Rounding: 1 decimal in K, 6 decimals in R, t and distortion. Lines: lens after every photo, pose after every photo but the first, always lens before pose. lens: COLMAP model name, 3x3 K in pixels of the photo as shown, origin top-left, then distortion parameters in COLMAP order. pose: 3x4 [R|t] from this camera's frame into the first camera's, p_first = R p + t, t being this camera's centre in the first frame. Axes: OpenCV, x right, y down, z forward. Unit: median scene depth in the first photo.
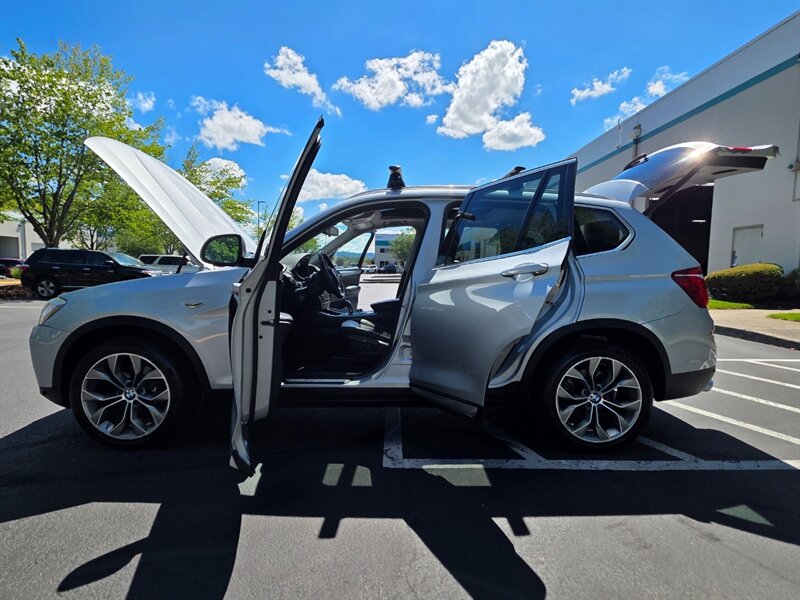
lens RADIAL K [[399.9, 0, 401.0], [0, 399.9, 297.3], [0, 0, 1]] dist [-0.000890, -0.000954]
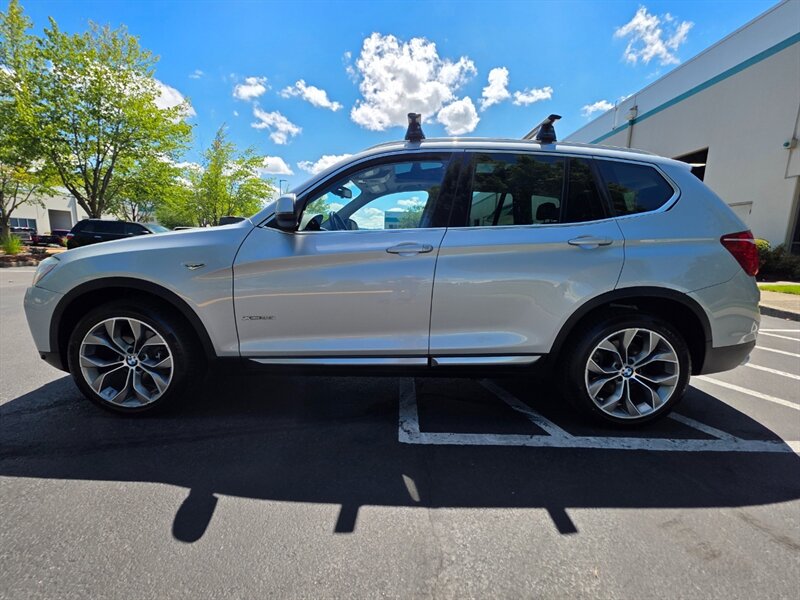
lens RADIAL K [[348.3, 0, 400.3], [0, 348.3, 297.2], [0, 0, 1]] dist [-0.002619, 0.000179]
pose [[0.999768, 0.012199, -0.017725, -0.029262], [-0.010692, 0.996510, 0.082791, 0.017947], [0.018673, -0.082583, 0.996409, 0.197482]]
